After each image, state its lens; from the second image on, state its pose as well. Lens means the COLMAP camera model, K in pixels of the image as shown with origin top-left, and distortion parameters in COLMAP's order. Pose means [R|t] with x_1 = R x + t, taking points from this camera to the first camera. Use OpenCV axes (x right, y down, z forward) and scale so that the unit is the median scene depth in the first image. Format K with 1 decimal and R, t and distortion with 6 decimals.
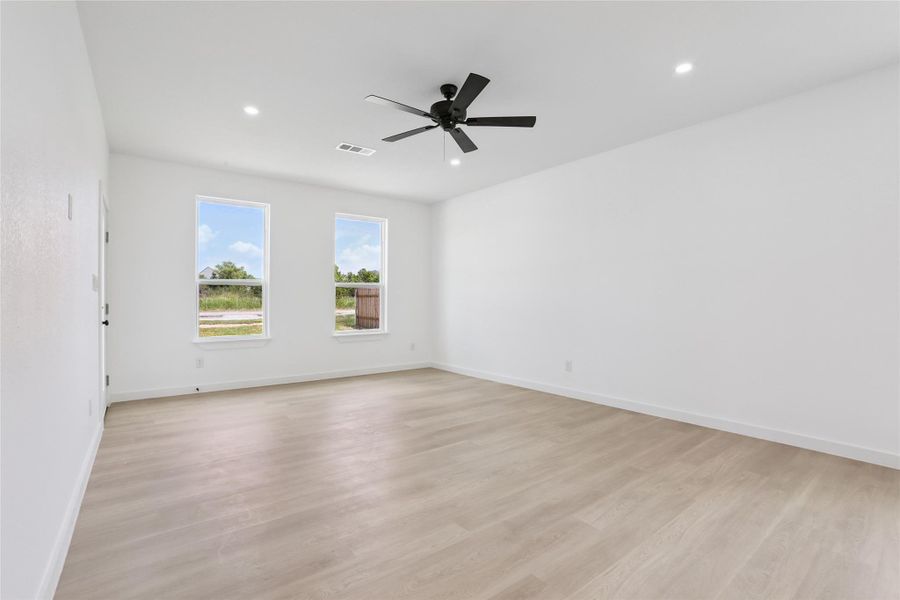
lens RADIAL K [[407.2, 0, 446.9], [0, 407.2, 305.7], [0, 0, 1]] dist [-0.060348, 0.023213]
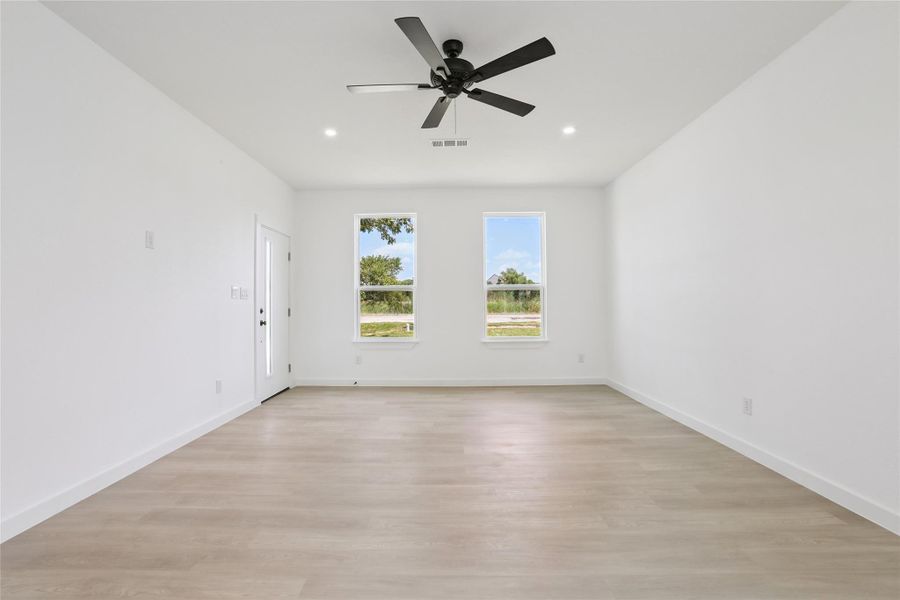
lens RADIAL K [[416.2, 0, 444.8], [0, 416.2, 299.3], [0, 0, 1]] dist [-0.077340, 0.036231]
pose [[0.786062, -0.014673, -0.617974, 0.320848], [0.000478, 0.999732, -0.023130, -0.002562], [0.618148, 0.017886, 0.785858, 0.222585]]
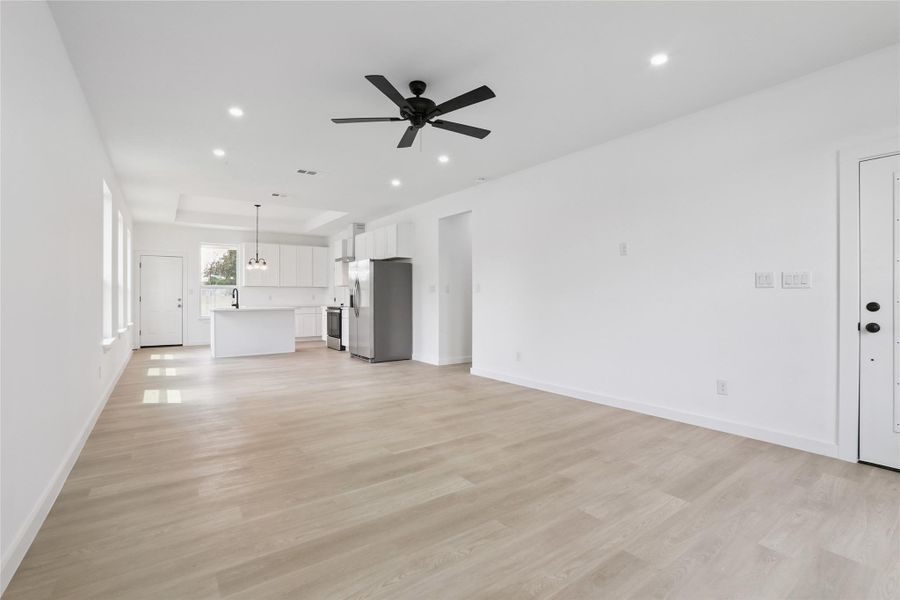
lens RADIAL K [[407.2, 0, 446.9], [0, 407.2, 305.7], [0, 0, 1]] dist [-0.060348, 0.023213]
pose [[-0.999443, -0.004137, 0.033128, -0.065064], [-0.003108, 0.999513, 0.031043, -0.013960], [-0.033241, 0.030923, -0.998969, 1.293565]]
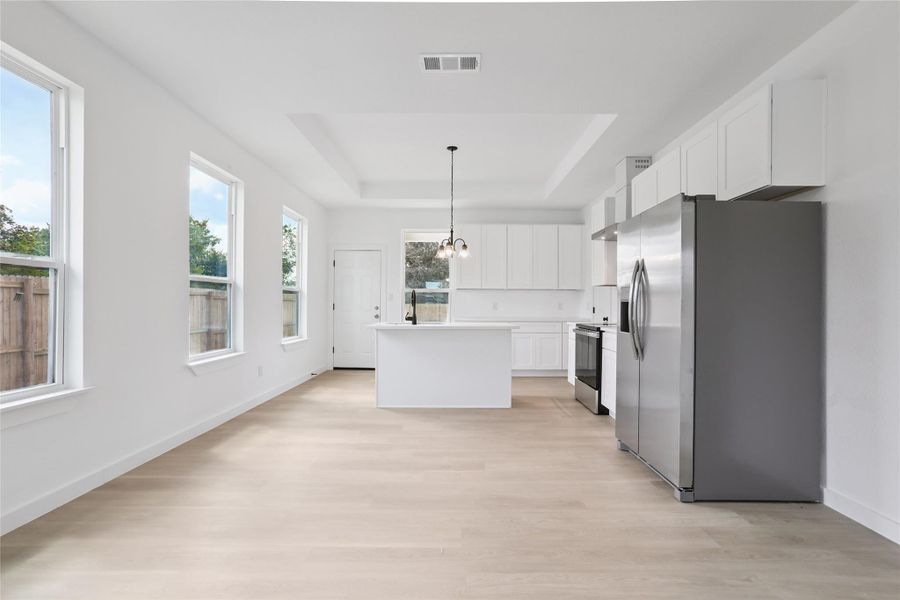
lens RADIAL K [[407.2, 0, 446.9], [0, 407.2, 305.7], [0, 0, 1]] dist [-0.060348, 0.023213]
pose [[-0.783068, -0.008462, 0.621878, 0.184769], [-0.001885, 0.999935, 0.011233, -0.004577], [-0.621933, 0.007623, -0.783034, 0.393504]]
